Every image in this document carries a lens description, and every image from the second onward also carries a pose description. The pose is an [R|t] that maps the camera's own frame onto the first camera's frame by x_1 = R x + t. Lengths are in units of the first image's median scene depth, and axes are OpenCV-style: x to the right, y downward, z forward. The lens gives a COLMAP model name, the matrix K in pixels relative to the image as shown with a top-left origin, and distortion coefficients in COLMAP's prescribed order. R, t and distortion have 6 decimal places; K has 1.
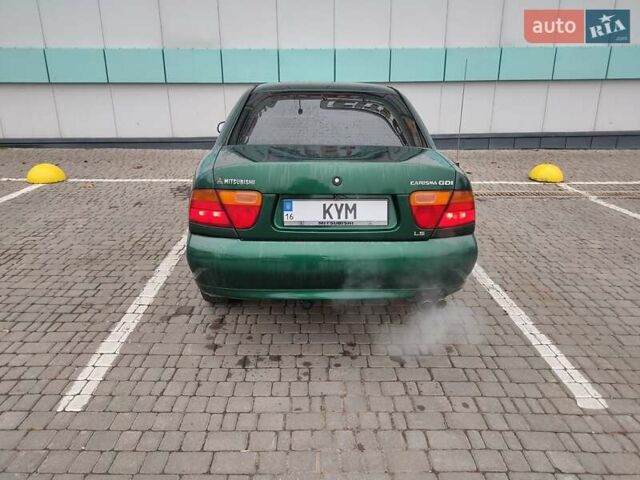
lens RADIAL K [[497.5, 0, 320.0], [0, 497.5, 240.0], [0, 0, 1]] dist [0.040431, -0.041258]
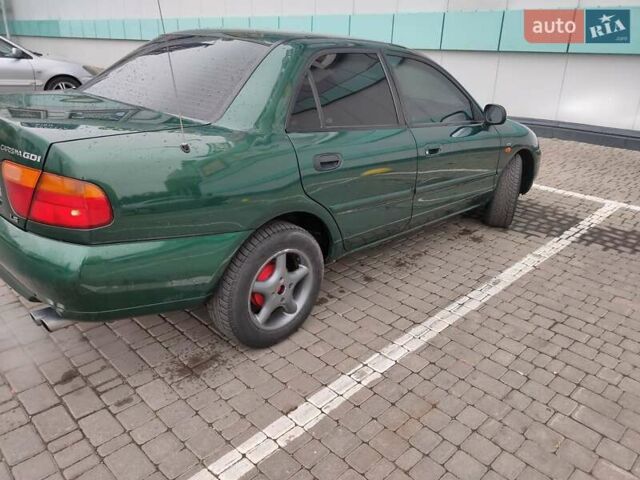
lens RADIAL K [[475.1, 0, 320.0], [0, 475.1, 240.0], [0, 0, 1]] dist [0.027134, -0.007585]
pose [[0.689190, 0.301459, -0.658892, 0.650321], [-0.255747, 0.952023, 0.168067, -0.156576], [0.677946, 0.052679, 0.733222, 0.496948]]
